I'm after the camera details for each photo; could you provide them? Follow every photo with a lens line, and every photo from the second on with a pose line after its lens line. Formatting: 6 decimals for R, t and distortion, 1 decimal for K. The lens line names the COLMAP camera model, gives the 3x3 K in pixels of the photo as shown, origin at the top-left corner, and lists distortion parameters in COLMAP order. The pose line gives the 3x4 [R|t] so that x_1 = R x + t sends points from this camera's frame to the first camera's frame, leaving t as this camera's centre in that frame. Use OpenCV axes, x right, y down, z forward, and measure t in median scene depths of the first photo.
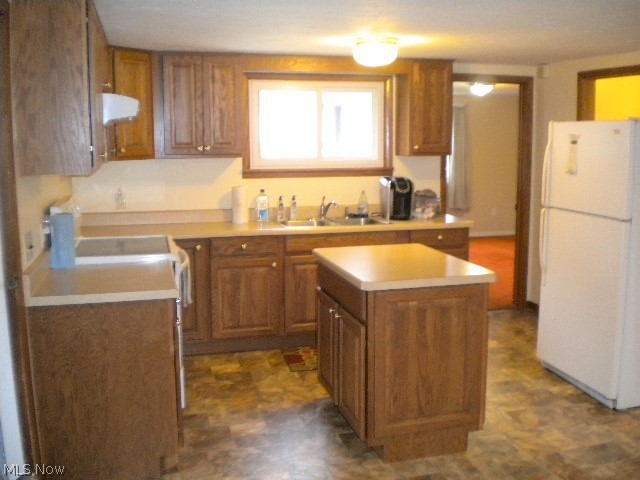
lens RADIAL K [[682.9, 0, 322.6], [0, 682.9, 238.5], [0, 0, 1]] dist [-0.106659, 0.000000]
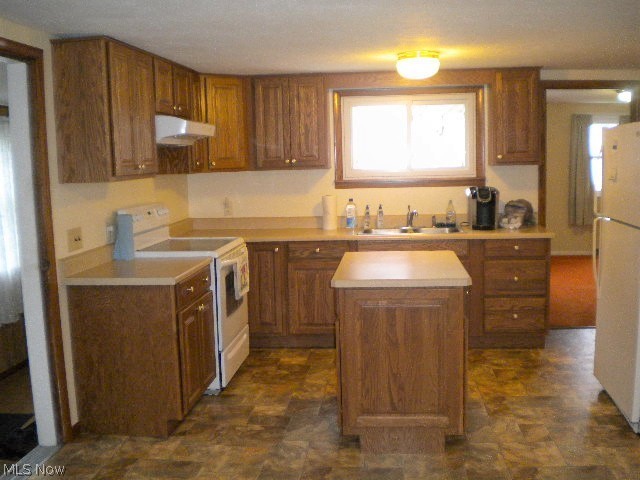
lens RADIAL K [[682.9, 0, 318.2], [0, 682.9, 239.2], [0, 0, 1]] dist [-0.106659, 0.000000]
pose [[0.933094, 0.022603, -0.358923, 0.276095], [-0.030766, 0.999381, -0.017048, 0.012336], [0.358315, 0.026950, 0.933212, -0.015366]]
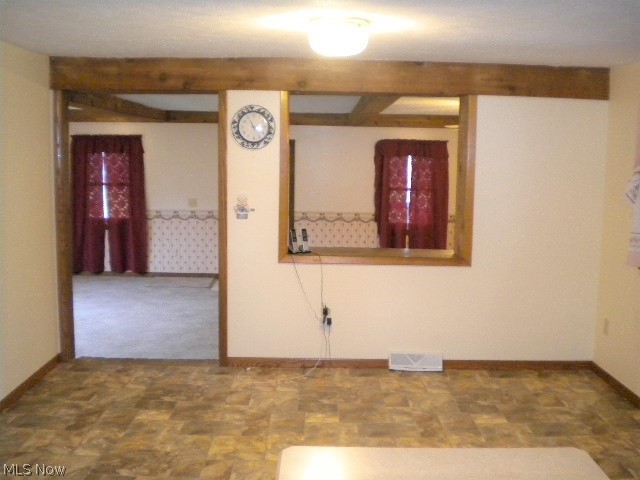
lens RADIAL K [[682.9, 0, 320.7], [0, 682.9, 238.0], [0, 0, 1]] dist [-0.106659, 0.000000]
pose [[-0.968186, -0.050372, 0.245110, -0.275009], [0.018814, 0.962103, 0.272037, -0.225268], [-0.249525, 0.267994, -0.930547, 1.482493]]
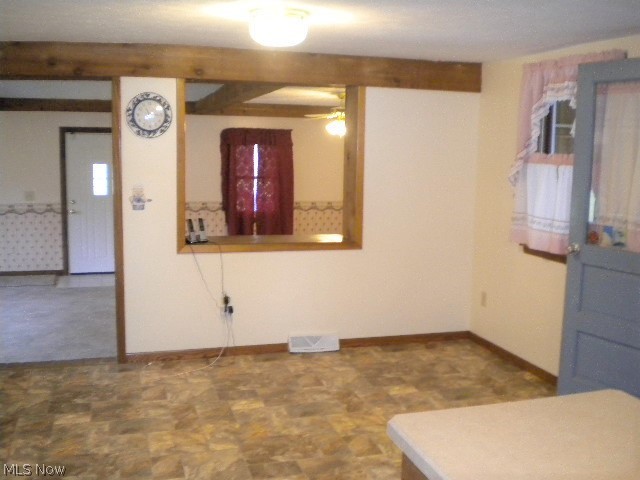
lens RADIAL K [[682.9, 0, 318.1], [0, 682.9, 241.3], [0, 0, 1]] dist [-0.106659, 0.000000]
pose [[-0.999230, -0.016561, -0.035564, -0.138835], [-0.026226, 0.956179, 0.291606, -0.227589], [0.029177, 0.292314, -0.955877, 1.515247]]
